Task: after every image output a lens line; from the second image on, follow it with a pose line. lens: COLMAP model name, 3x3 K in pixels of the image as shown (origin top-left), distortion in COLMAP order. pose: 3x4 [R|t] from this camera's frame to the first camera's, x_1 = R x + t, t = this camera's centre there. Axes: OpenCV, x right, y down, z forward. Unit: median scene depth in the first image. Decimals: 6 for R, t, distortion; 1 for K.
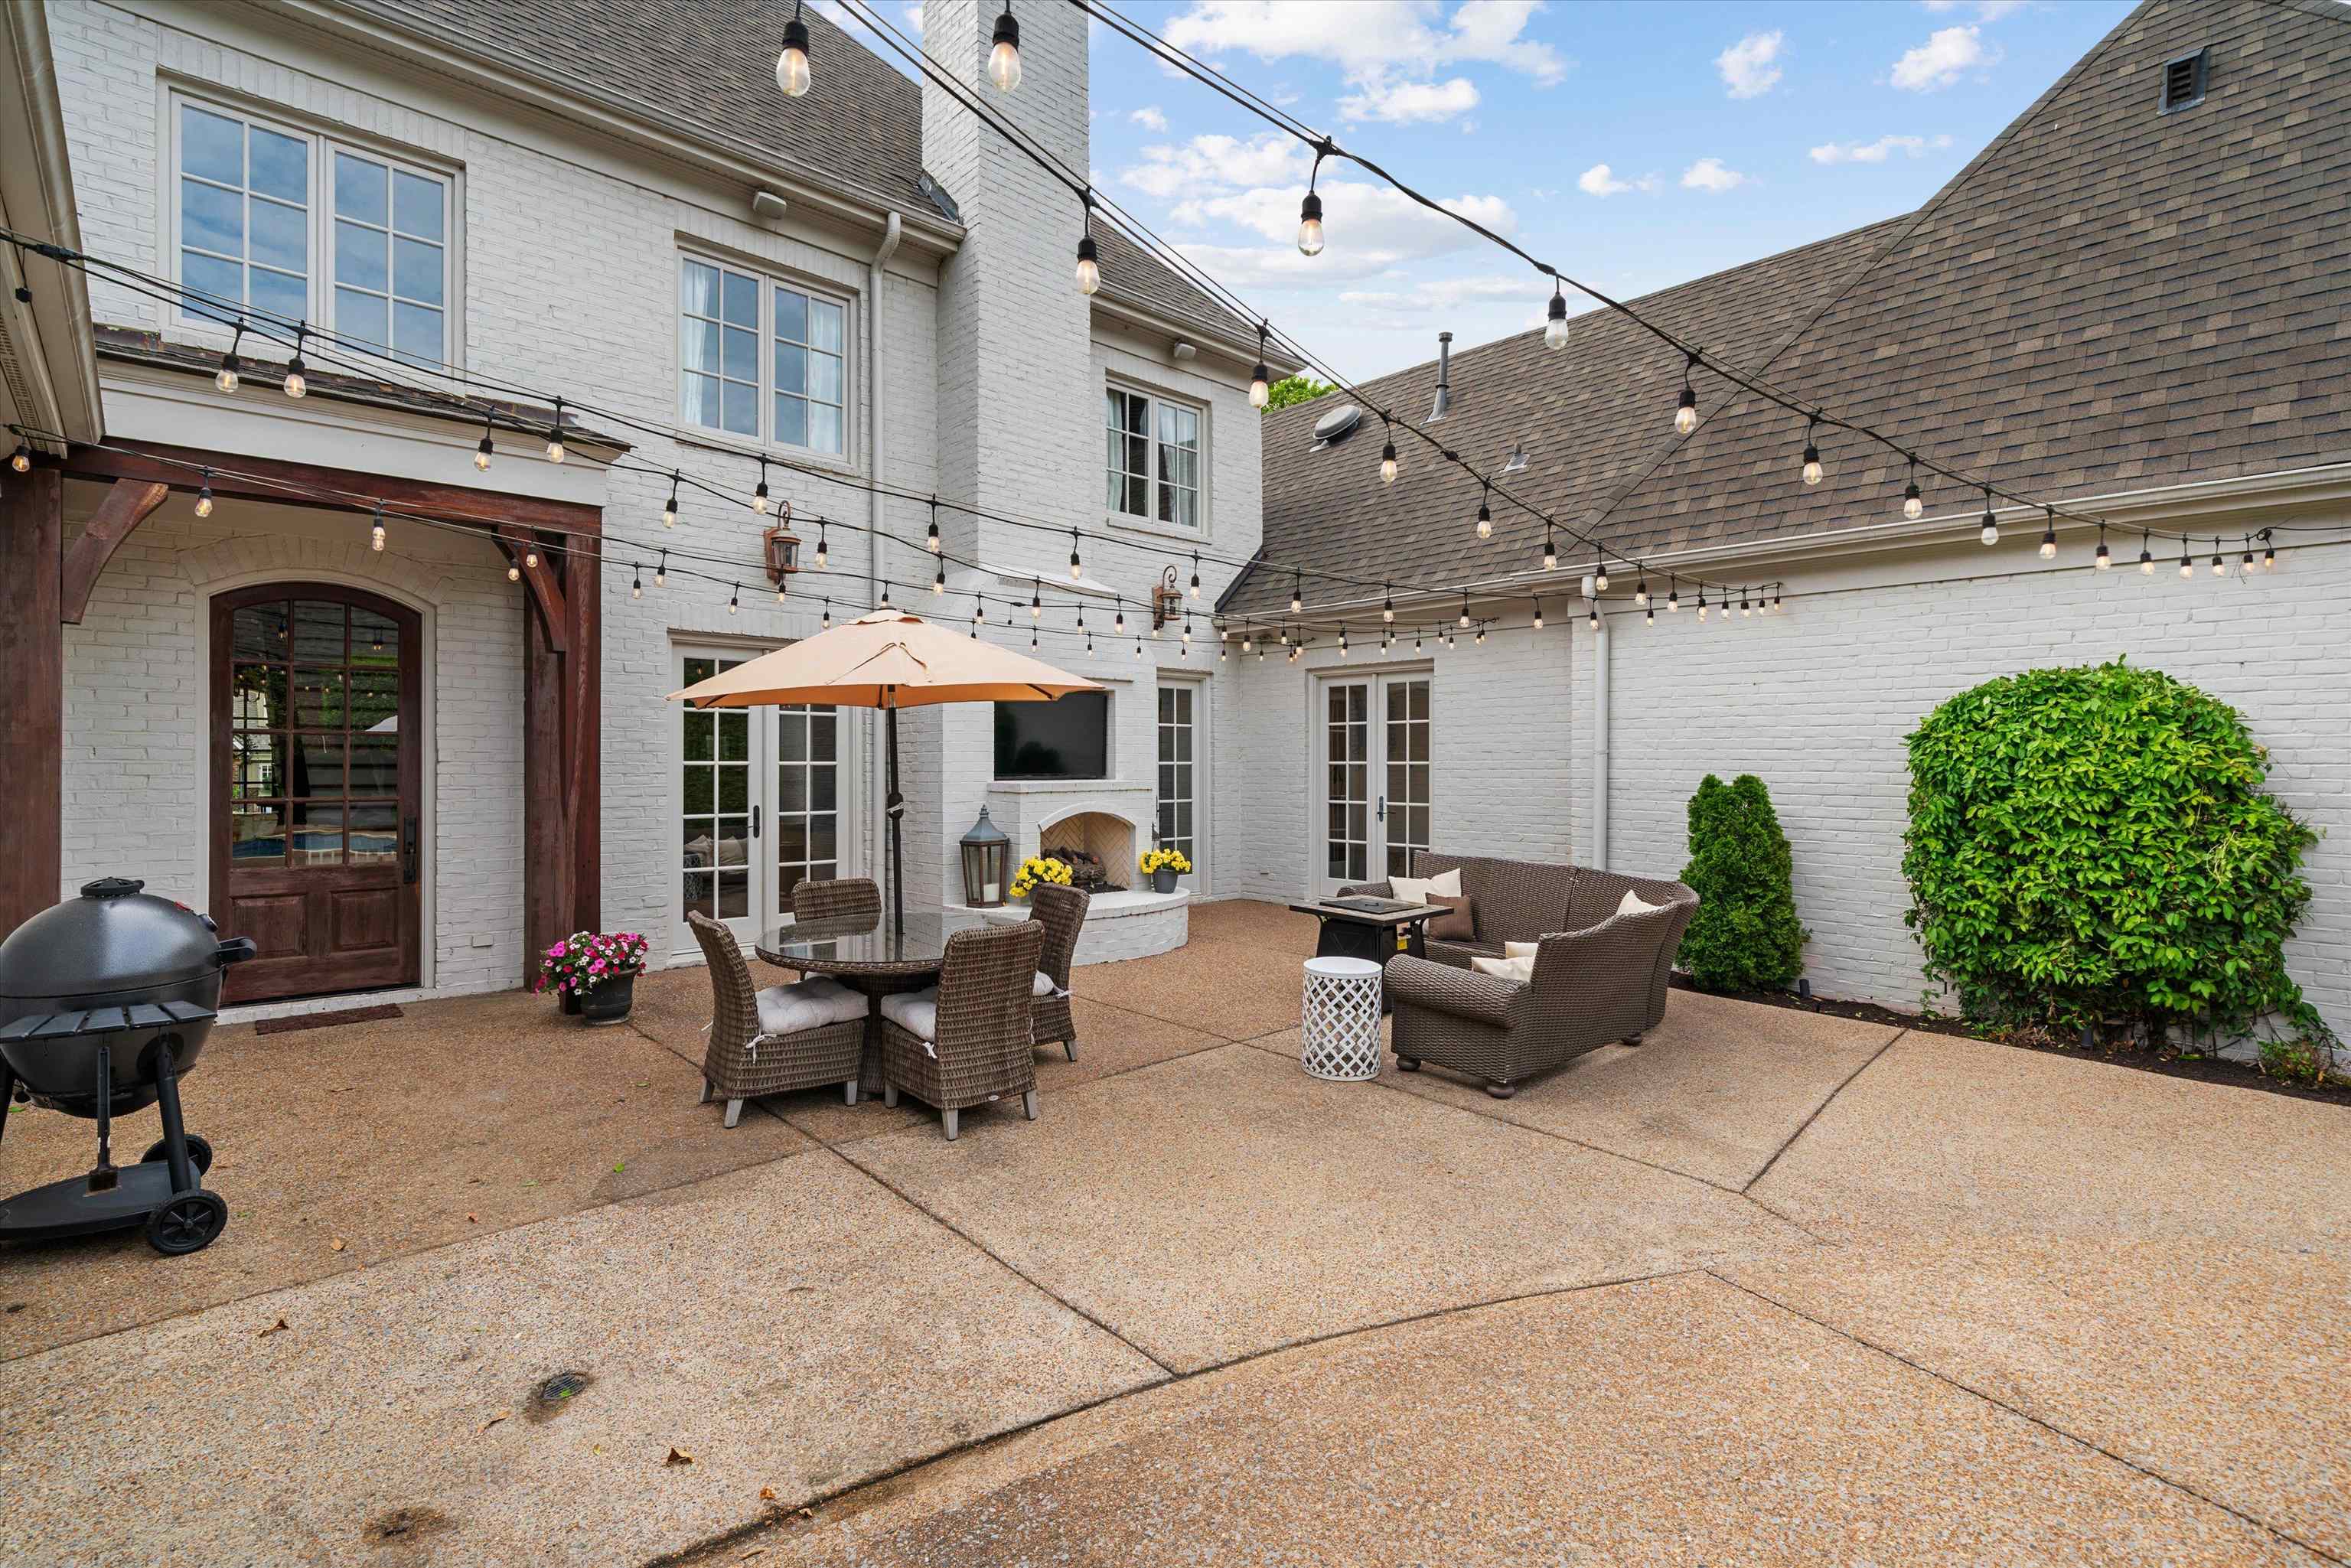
lens RADIAL K [[1104.1, 0, 1169.4], [0, 1104.1, 766.7], [0, 0, 1]] dist [0.004489, 0.001128]
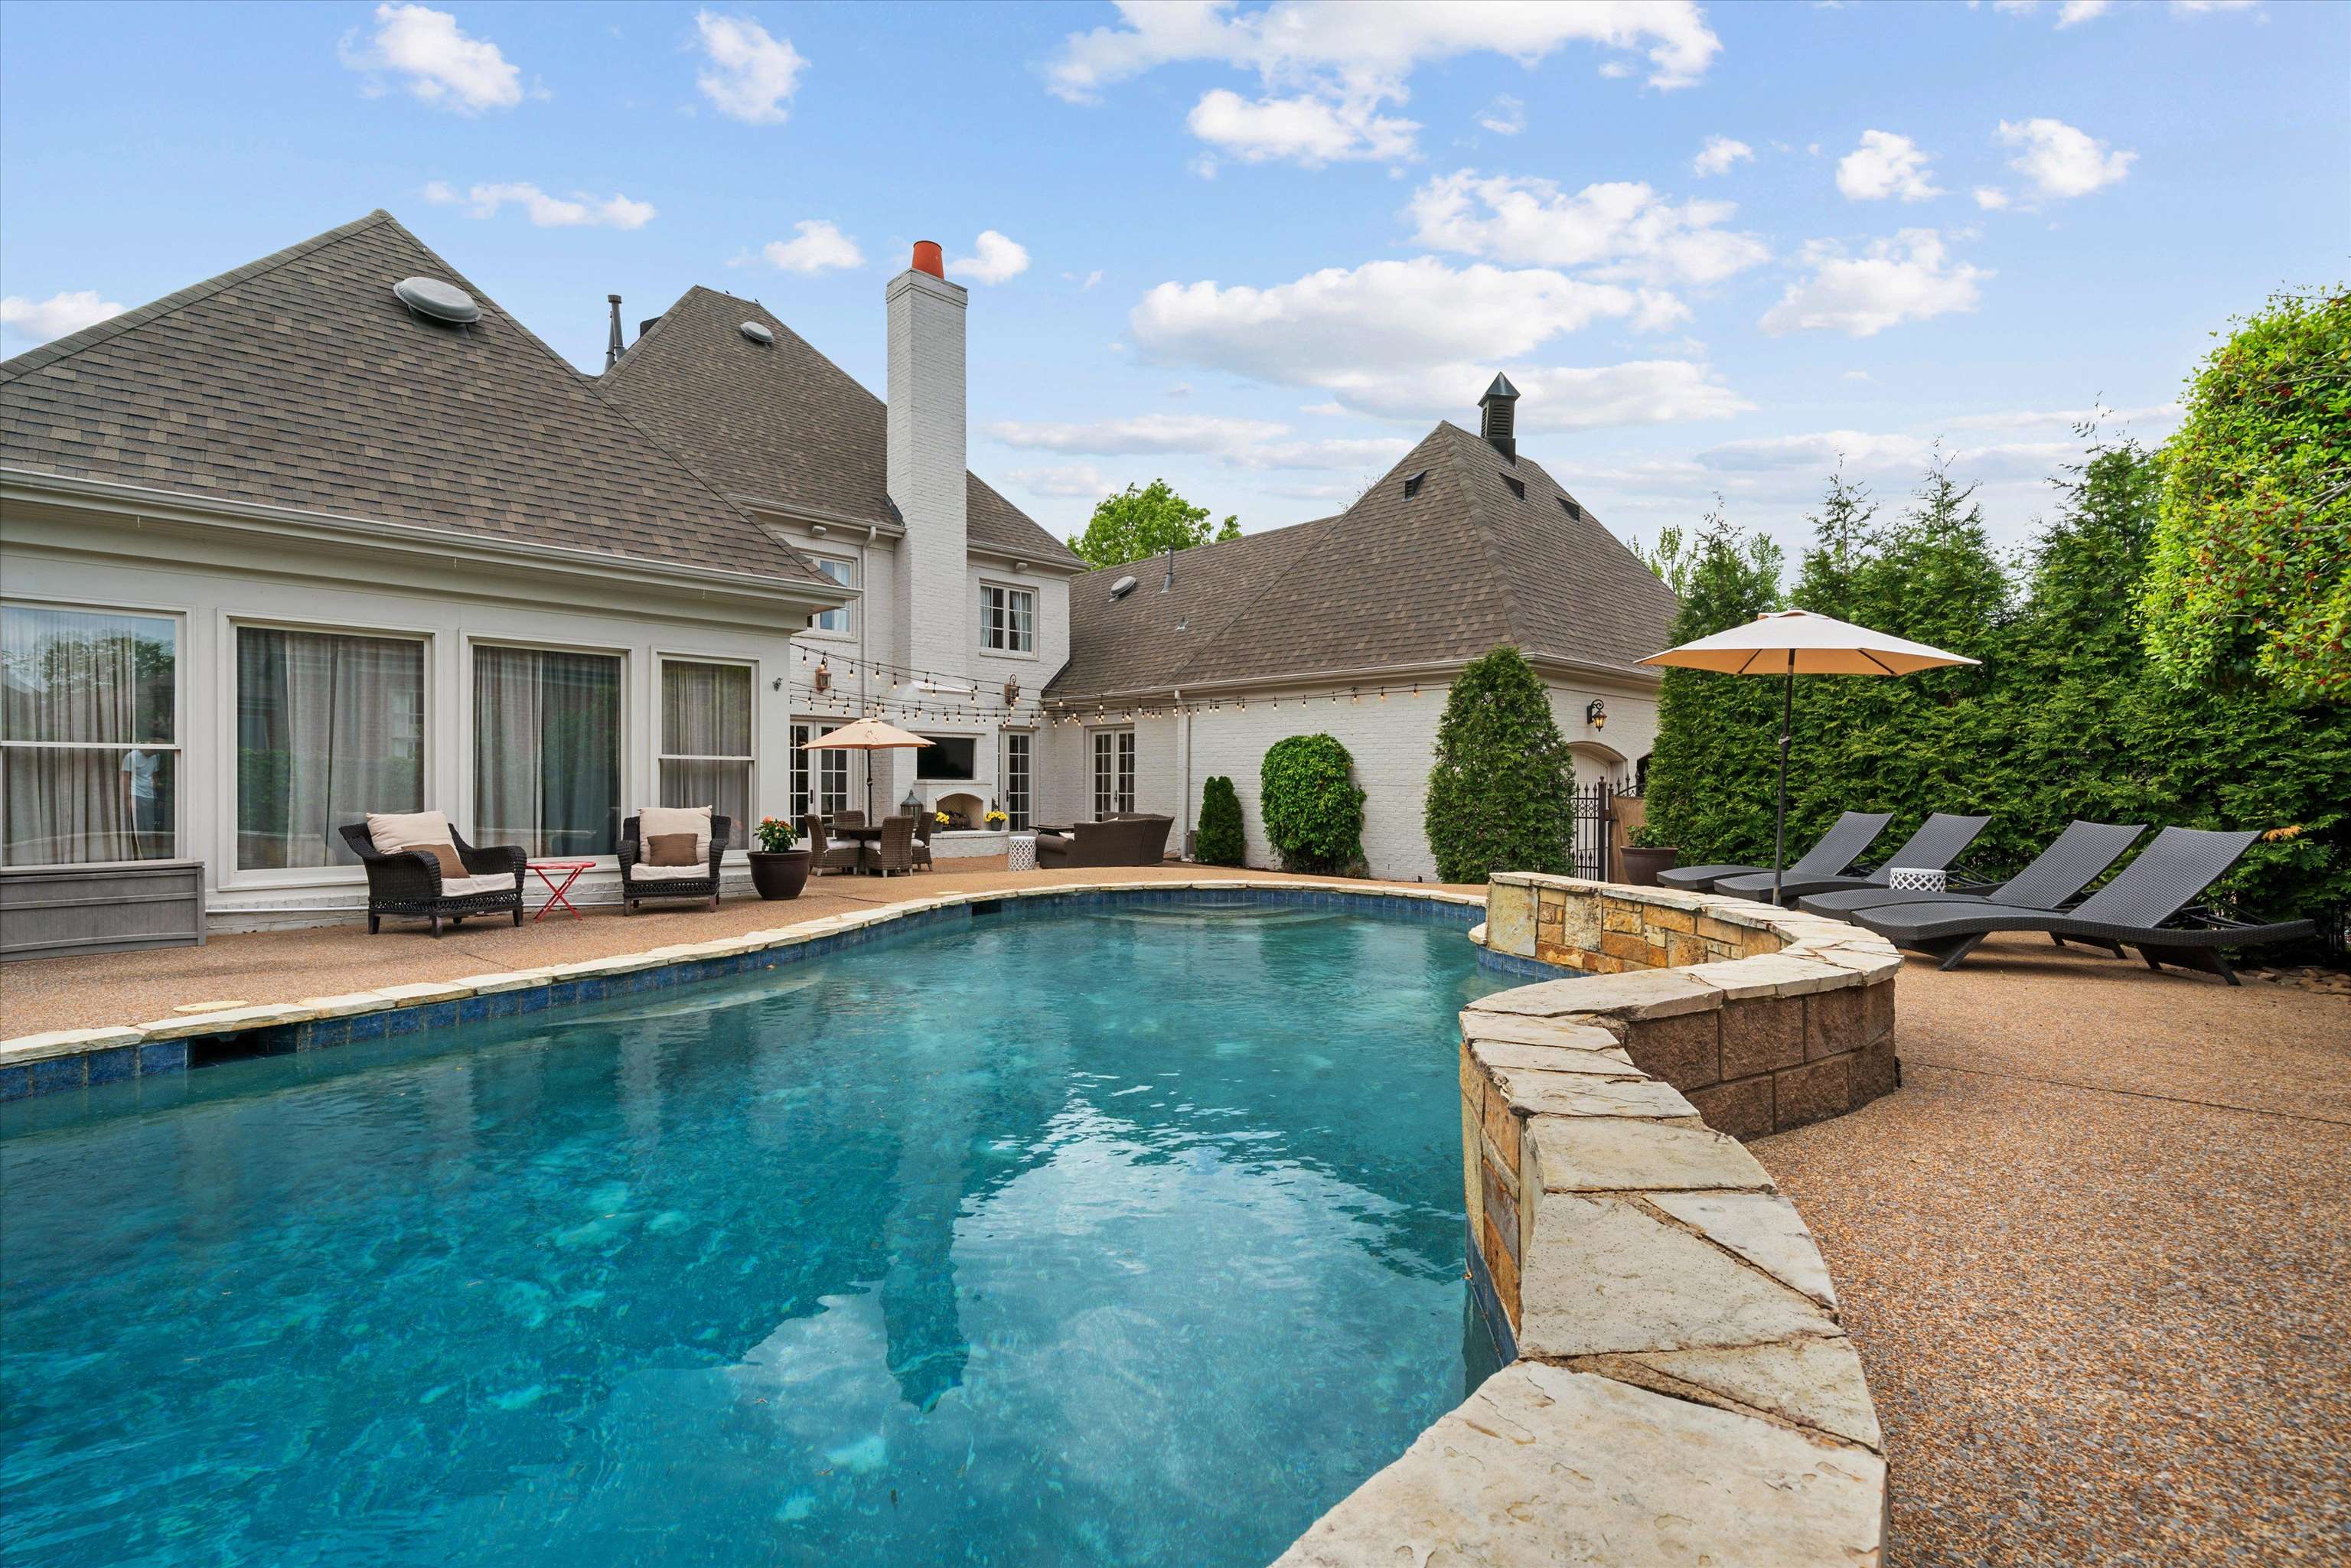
lens RADIAL K [[1104.1, 0, 1181.9], [0, 1104.1, 793.1], [0, 0, 1]] dist [0.004489, 0.001128]
pose [[0.999879, 0.002326, 0.015405, 0.289805], [-0.002350, 0.999996, 0.001566, 0.029913], [-0.015401, -0.001602, 0.999880, -1.053788]]
